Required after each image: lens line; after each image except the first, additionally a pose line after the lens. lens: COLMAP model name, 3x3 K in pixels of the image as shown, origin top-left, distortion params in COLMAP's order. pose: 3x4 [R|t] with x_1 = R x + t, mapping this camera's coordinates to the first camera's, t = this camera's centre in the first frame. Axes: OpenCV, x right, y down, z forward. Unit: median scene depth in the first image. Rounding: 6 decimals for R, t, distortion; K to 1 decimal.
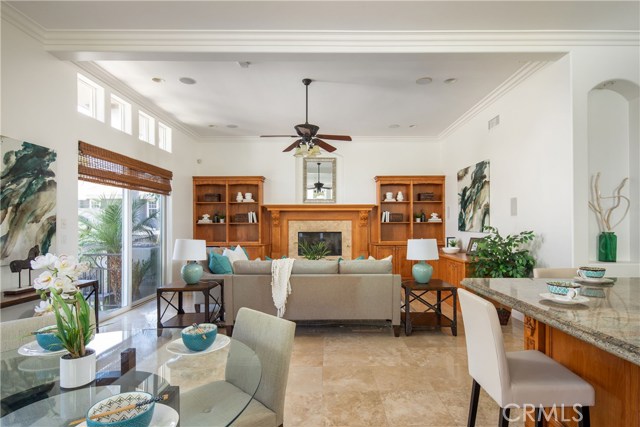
lens RADIAL K [[329.8, 0, 328.1], [0, 329.8, 223.7], [0, 0, 1]] dist [-0.001353, -0.000303]
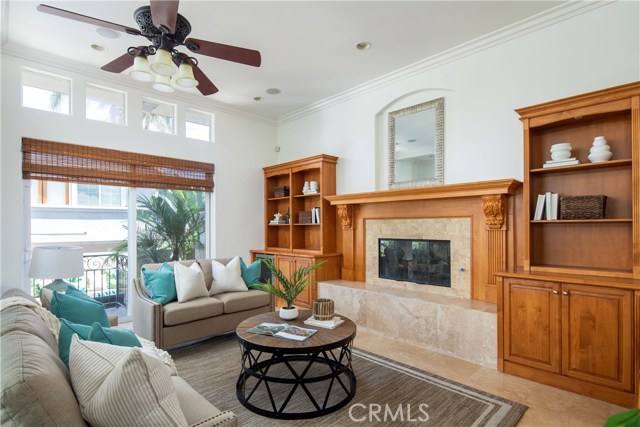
lens RADIAL K [[319.9, 0, 312.3], [0, 319.9, 224.2], [0, 0, 1]] dist [0.001468, 0.000020]
pose [[0.700586, -0.004260, -0.713555, 0.252874], [0.006176, 0.999981, 0.000094, -0.001598], [0.713541, -0.004472, 0.700599, 0.525414]]
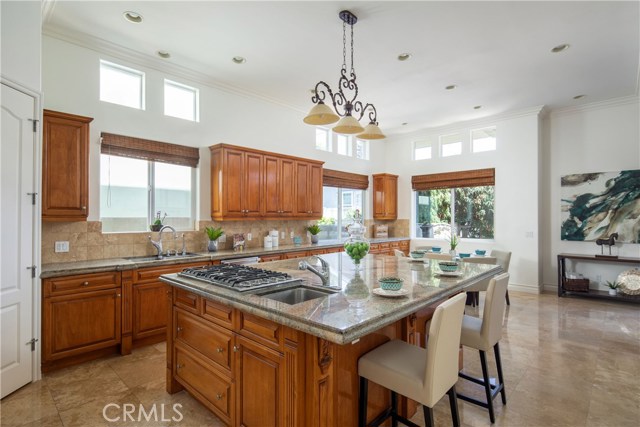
lens RADIAL K [[317.2, 0, 318.0], [0, 317.2, 215.9], [0, 0, 1]] dist [-0.001393, -0.000337]
pose [[-0.697464, -0.000826, -0.716619, 0.589753], [0.005093, 0.999968, -0.006110, -0.007142], [0.716602, -0.007912, -0.697438, 0.448226]]
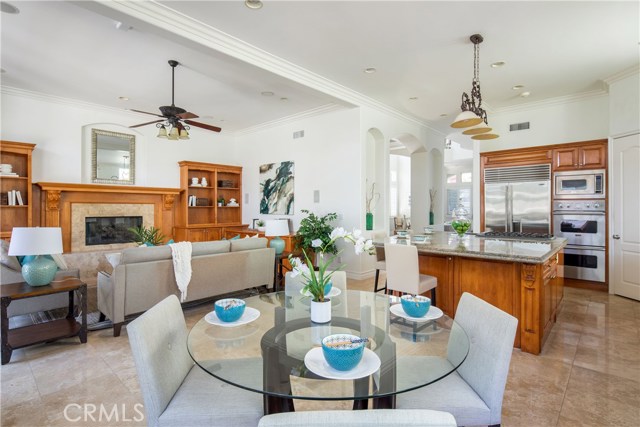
lens RADIAL K [[321.7, 0, 322.3], [0, 321.7, 209.9], [0, 0, 1]] dist [0.000381, -0.000233]
pose [[0.674785, -0.000889, 0.738013, -0.297977], [-0.004406, 0.999977, 0.005233, 0.000171], [-0.738001, -0.006783, 0.674766, 0.012795]]
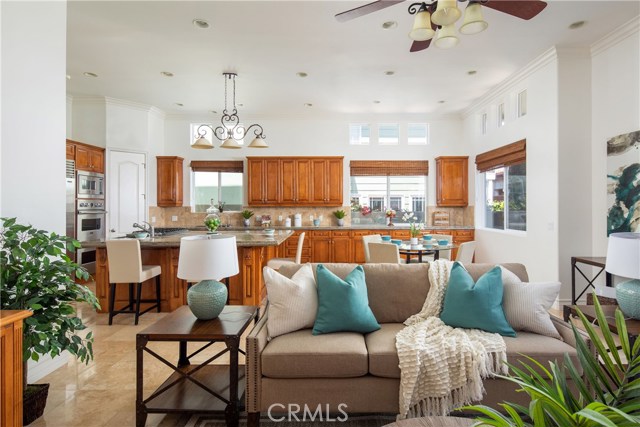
lens RADIAL K [[332.6, 0, 335.2], [0, 332.6, 204.4], [0, 0, 1]] dist [0.004150, 0.000368]
pose [[-0.999916, 0.005571, -0.011675, 0.047597], [0.005637, 0.999968, -0.005646, -0.001260], [0.011643, -0.005712, -0.999916, 0.875490]]
